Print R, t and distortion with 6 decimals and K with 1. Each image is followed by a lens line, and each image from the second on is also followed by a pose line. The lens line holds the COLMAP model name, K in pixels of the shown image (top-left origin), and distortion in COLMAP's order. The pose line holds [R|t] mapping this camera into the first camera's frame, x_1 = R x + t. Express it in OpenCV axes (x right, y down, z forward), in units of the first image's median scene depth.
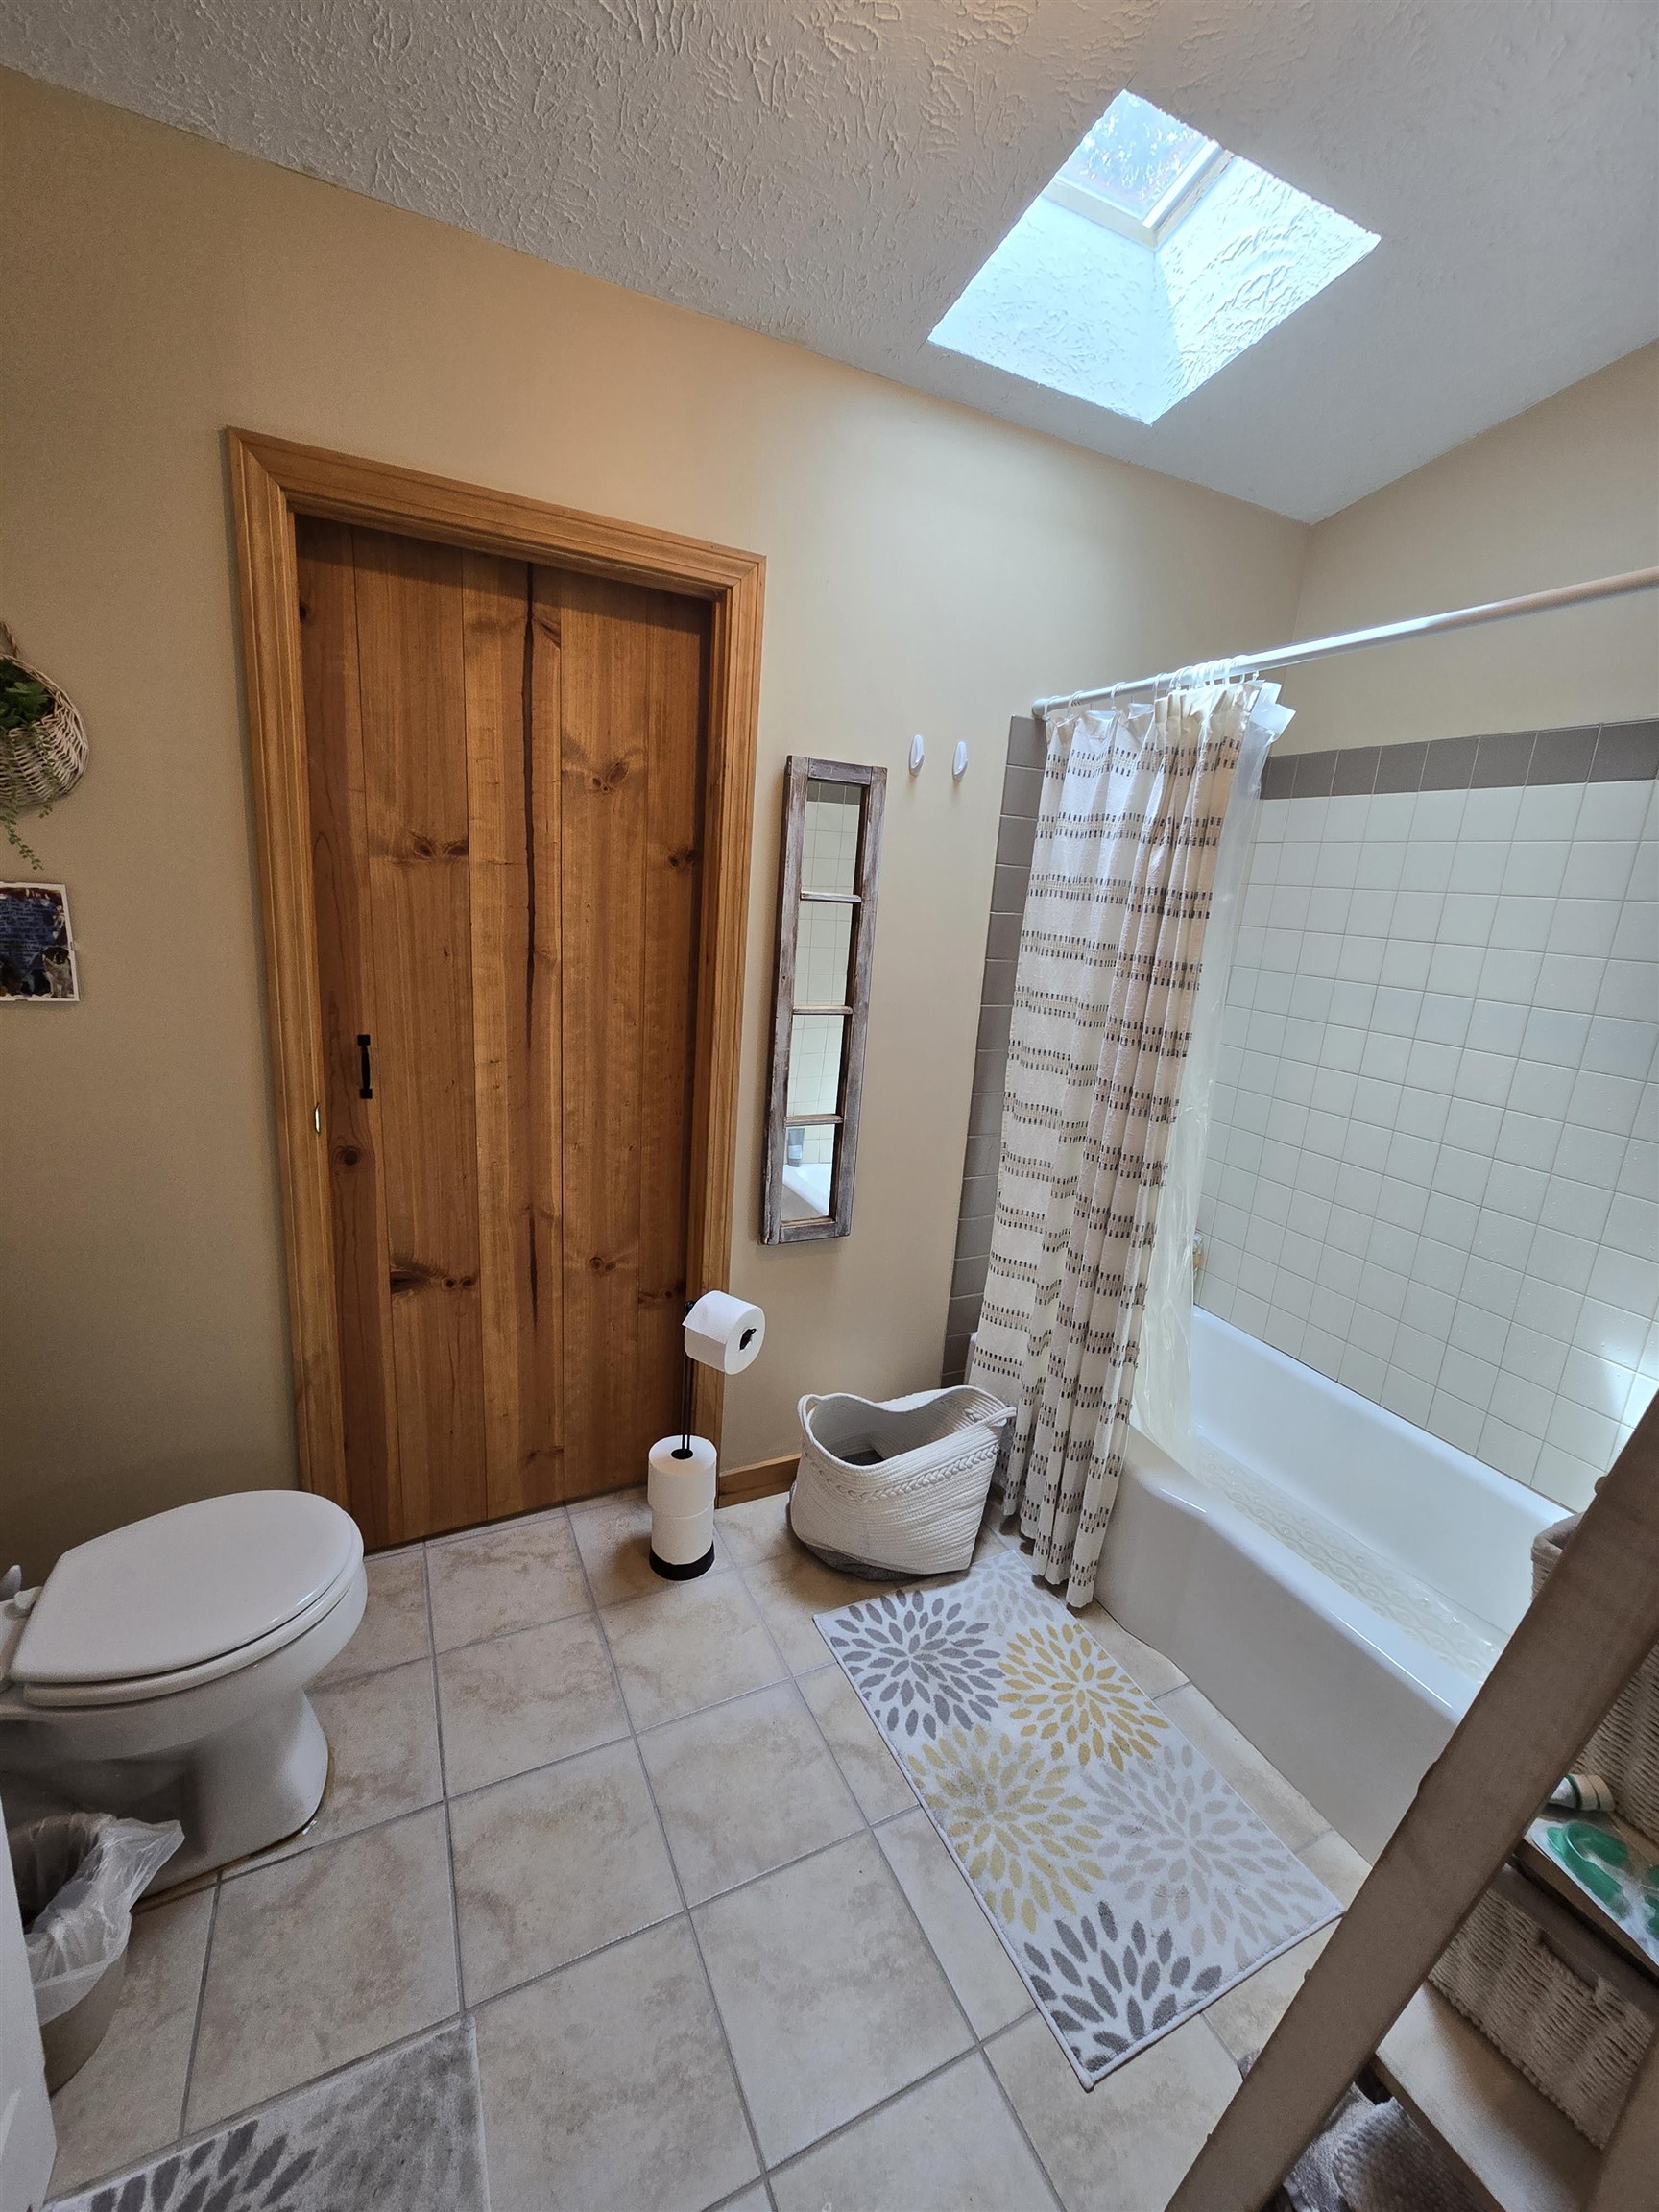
lens RADIAL K [[907.7, 0, 829.1], [0, 907.7, 1099.2], [0, 0, 1]] dist [0.000933, -0.000090]
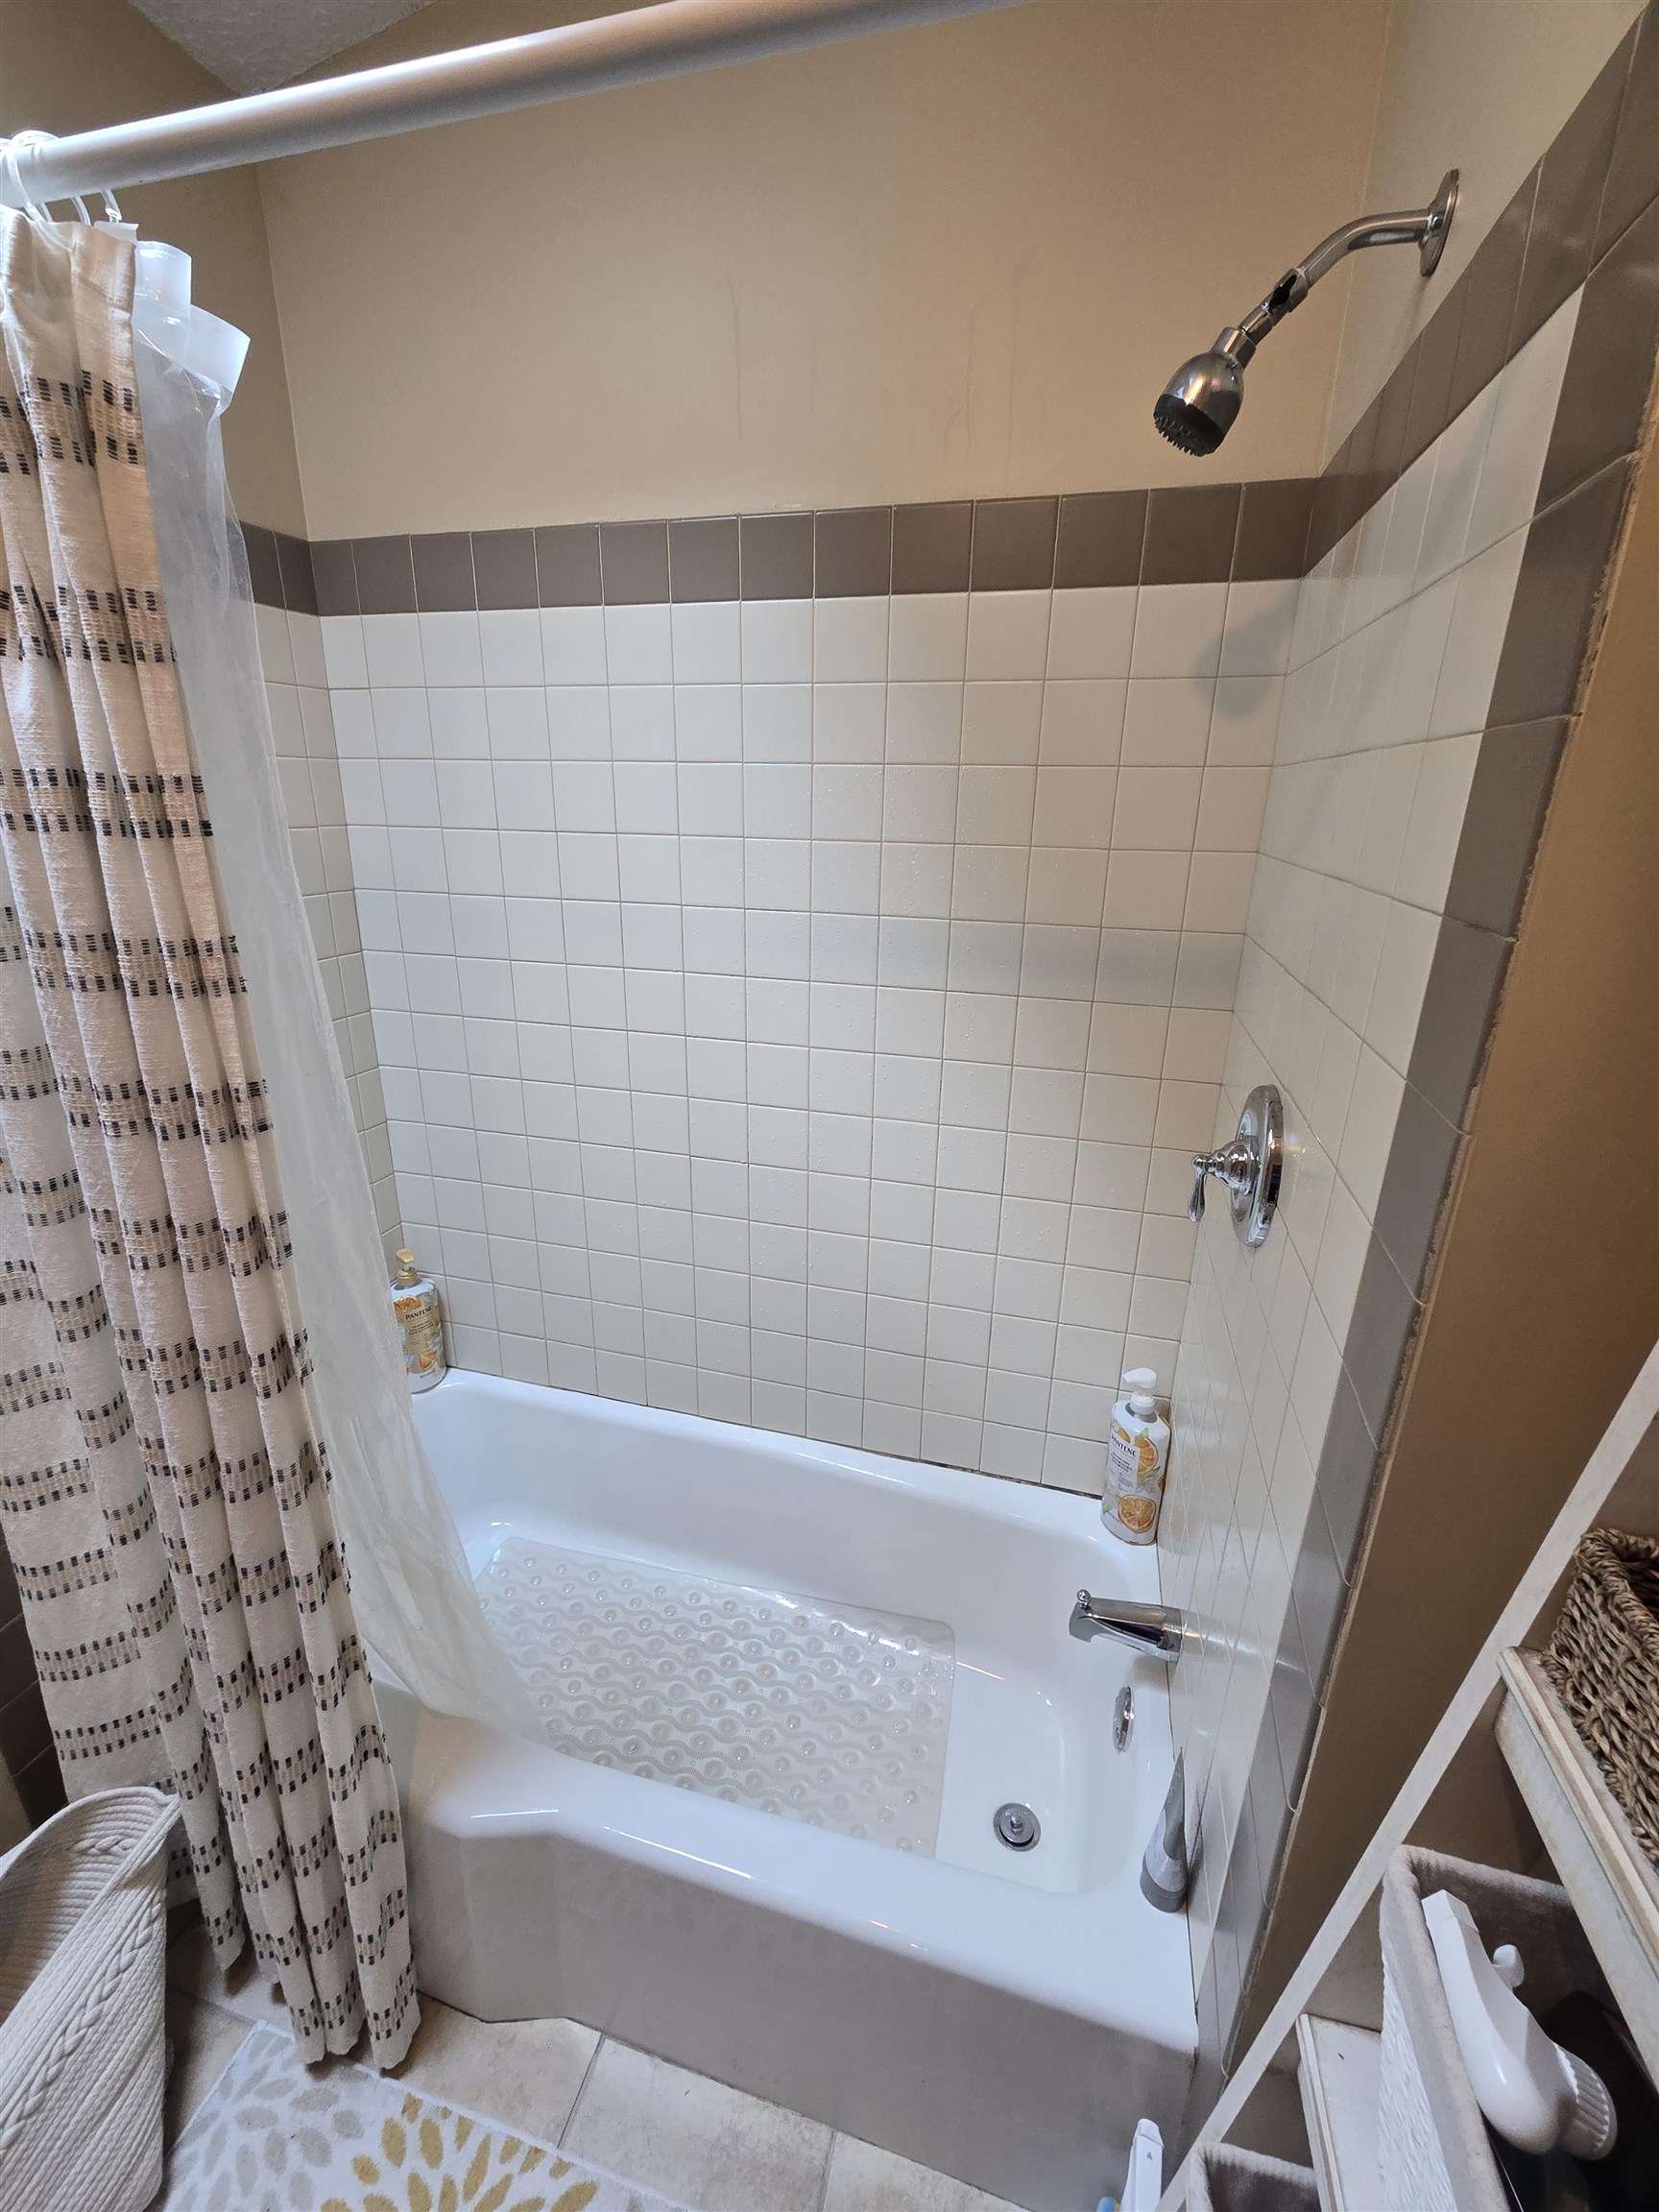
lens RADIAL K [[907.7, 0, 825.1], [0, 907.7, 1098.5], [0, 0, 1]] dist [0.000933, -0.000090]
pose [[0.665151, -0.289265, 0.688403, 0.245906], [0.204628, 0.957237, 0.204512, -0.093787], [-0.718123, 0.004835, 0.695899, 0.423054]]
